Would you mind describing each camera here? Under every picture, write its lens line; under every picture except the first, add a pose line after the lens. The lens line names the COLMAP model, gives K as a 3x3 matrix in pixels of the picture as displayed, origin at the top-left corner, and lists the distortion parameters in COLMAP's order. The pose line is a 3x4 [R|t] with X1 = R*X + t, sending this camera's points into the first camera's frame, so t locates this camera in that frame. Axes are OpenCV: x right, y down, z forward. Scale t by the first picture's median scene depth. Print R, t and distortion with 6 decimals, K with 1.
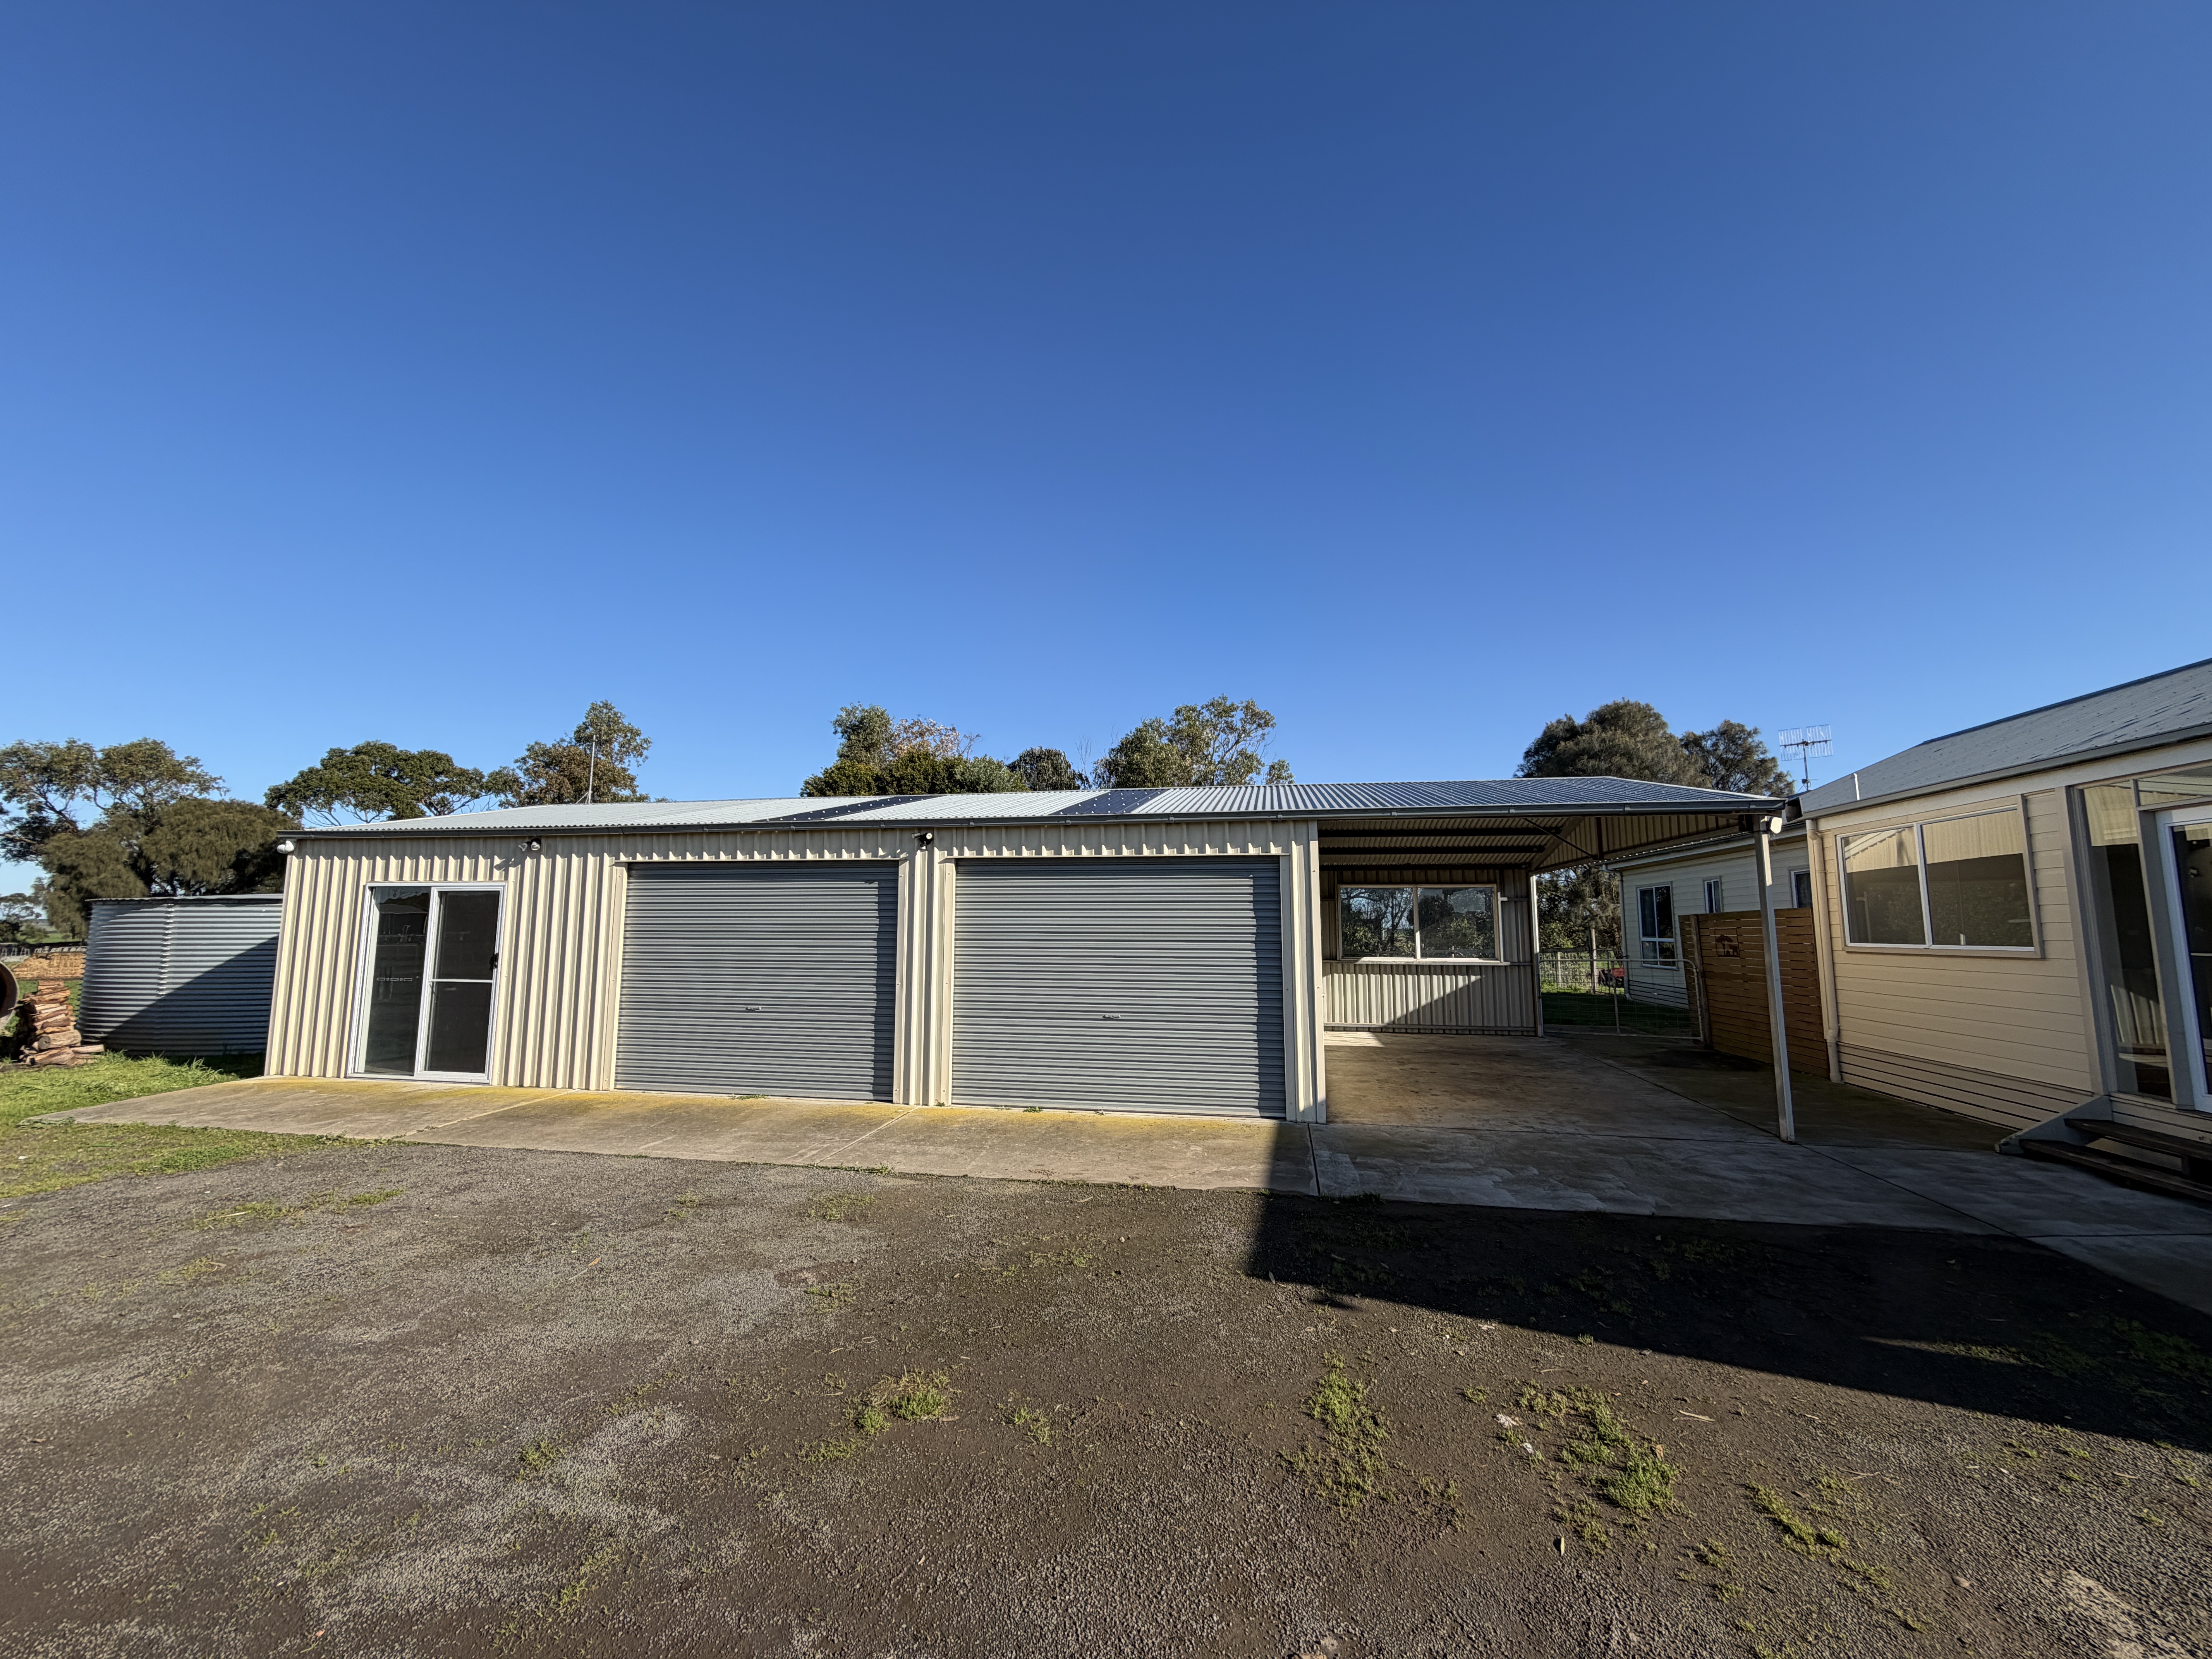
lens RADIAL K [[881.0, 0, 1097.7], [0, 881.0, 829.0], [0, 0, 1]] dist [-0.000623, 0.000180]
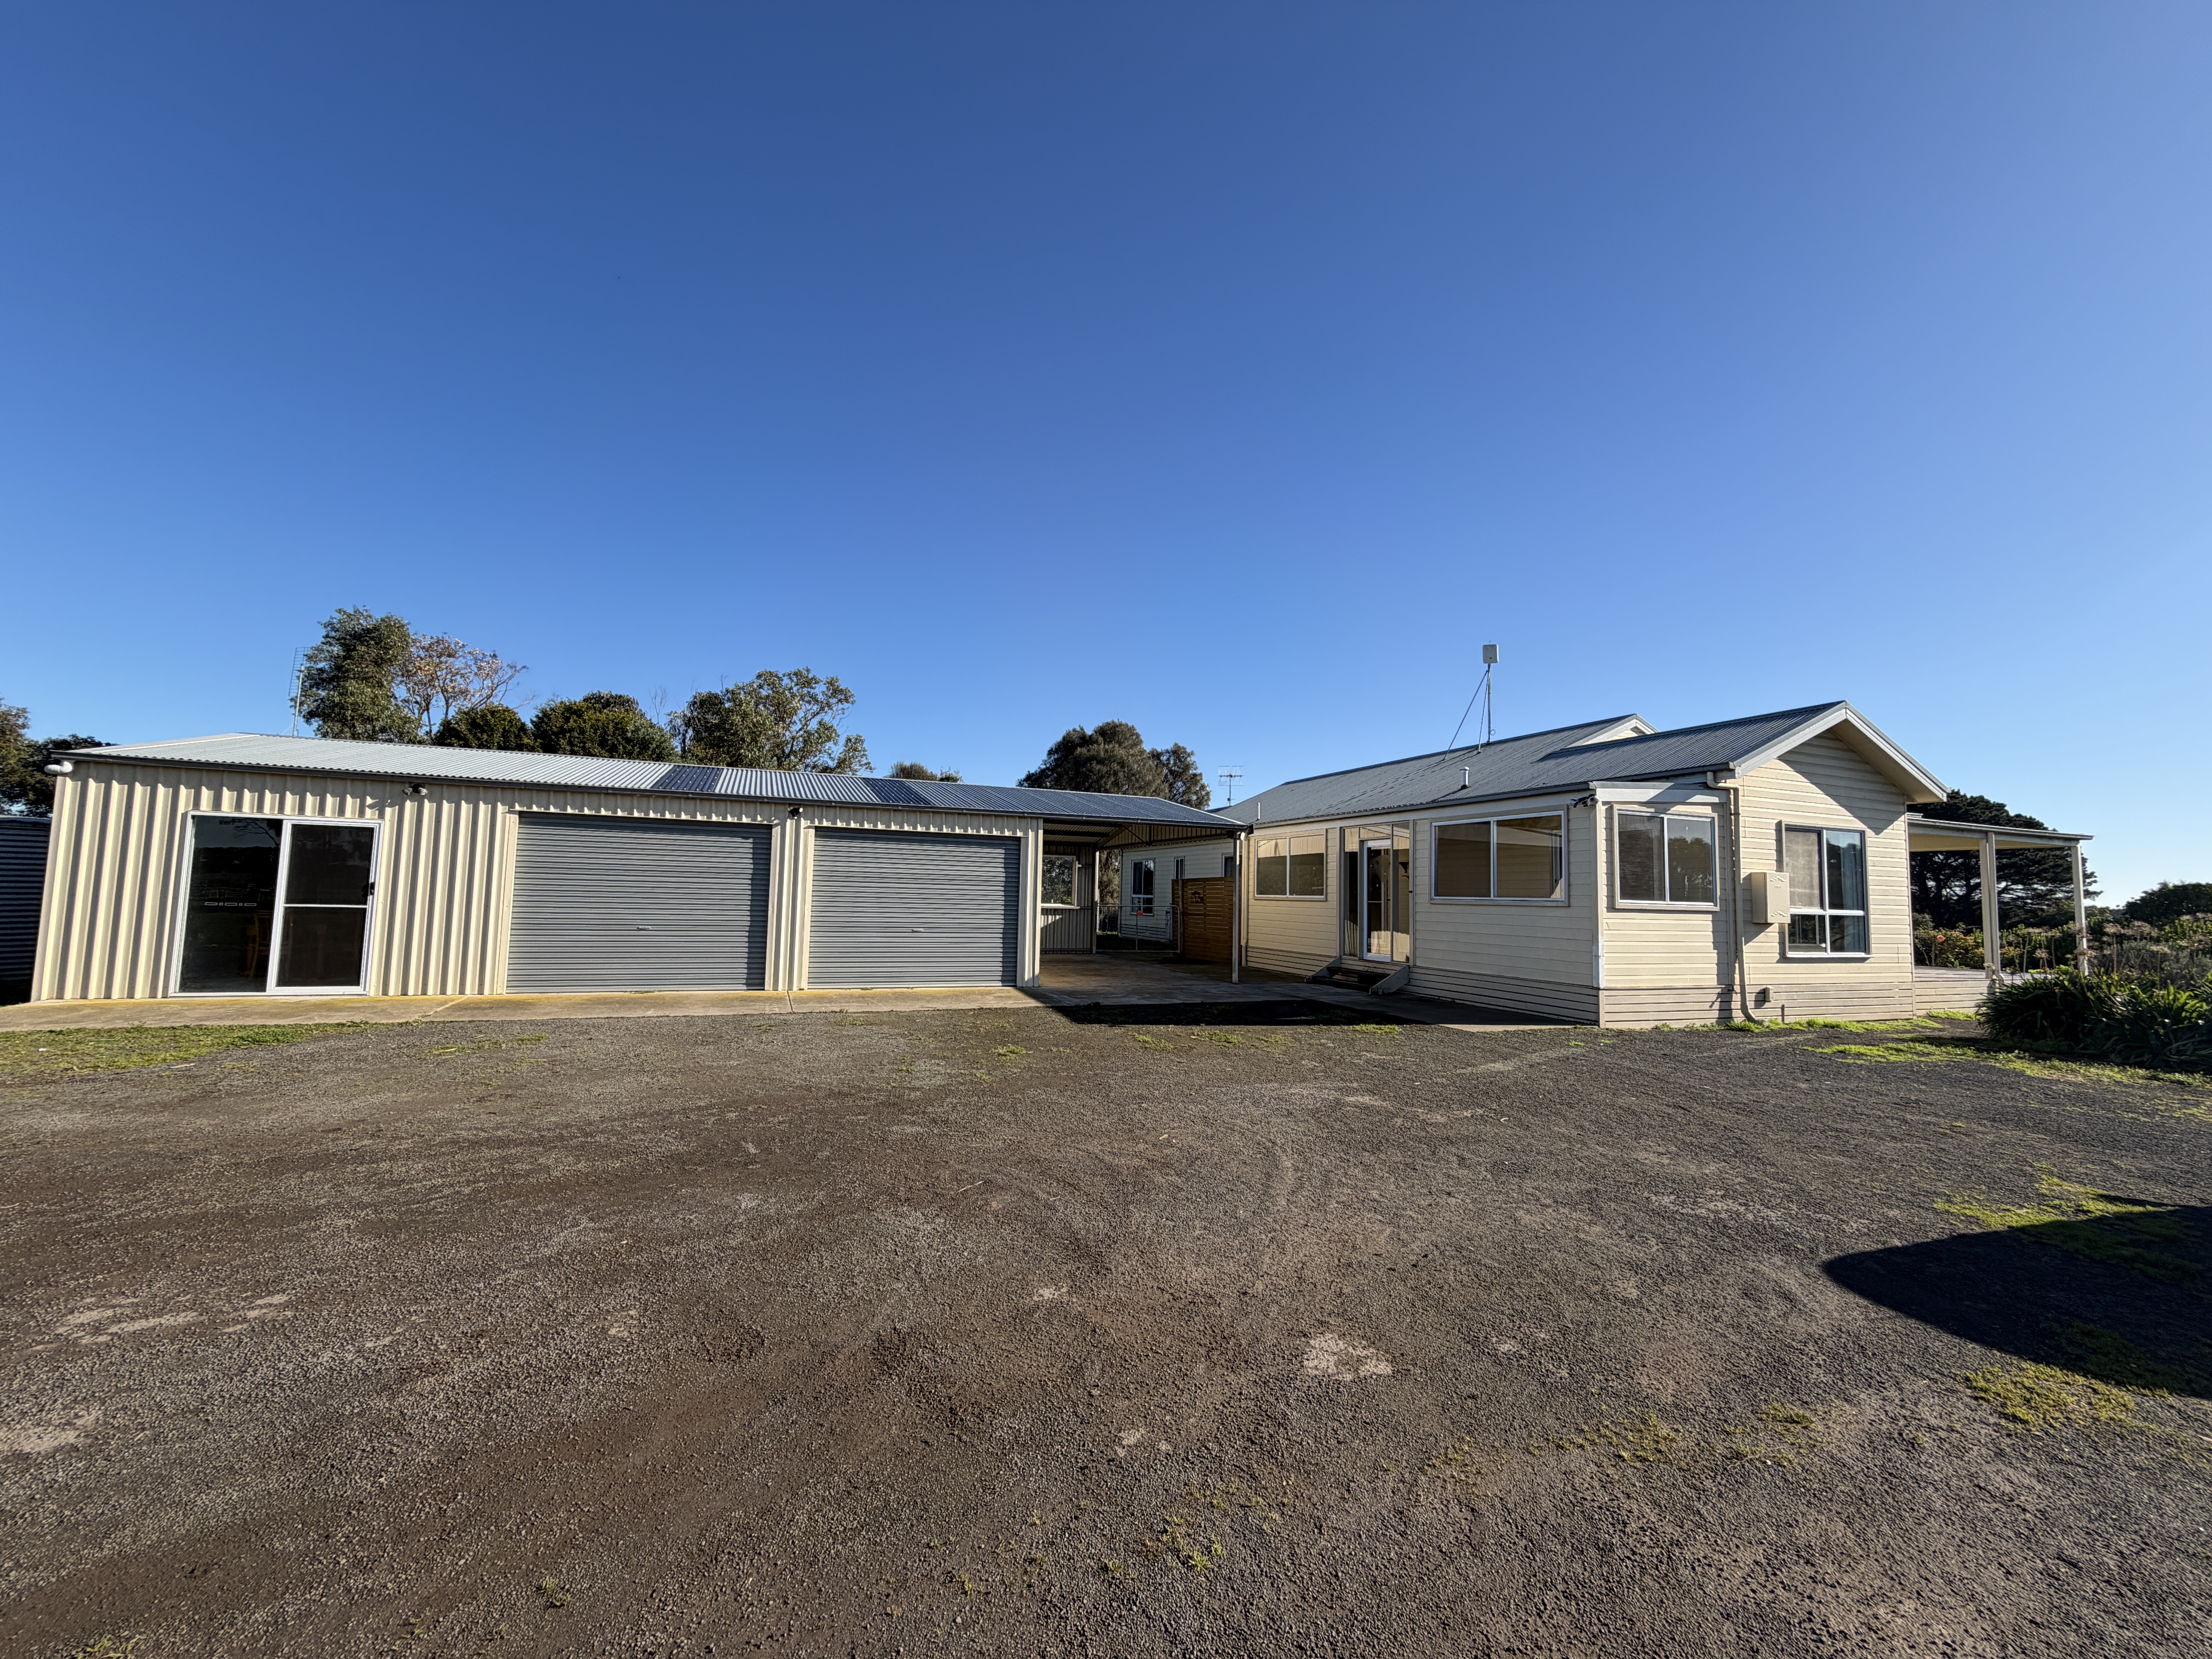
lens RADIAL K [[881.0, 0, 1097.7], [0, 881.0, 829.0], [0, 0, 1]] dist [-0.000623, 0.000180]
pose [[0.841859, 0.058165, 0.536555, -0.507140], [-0.082809, 0.996324, 0.021923, -0.030508], [-0.533307, -0.062888, 0.843581, -0.459363]]
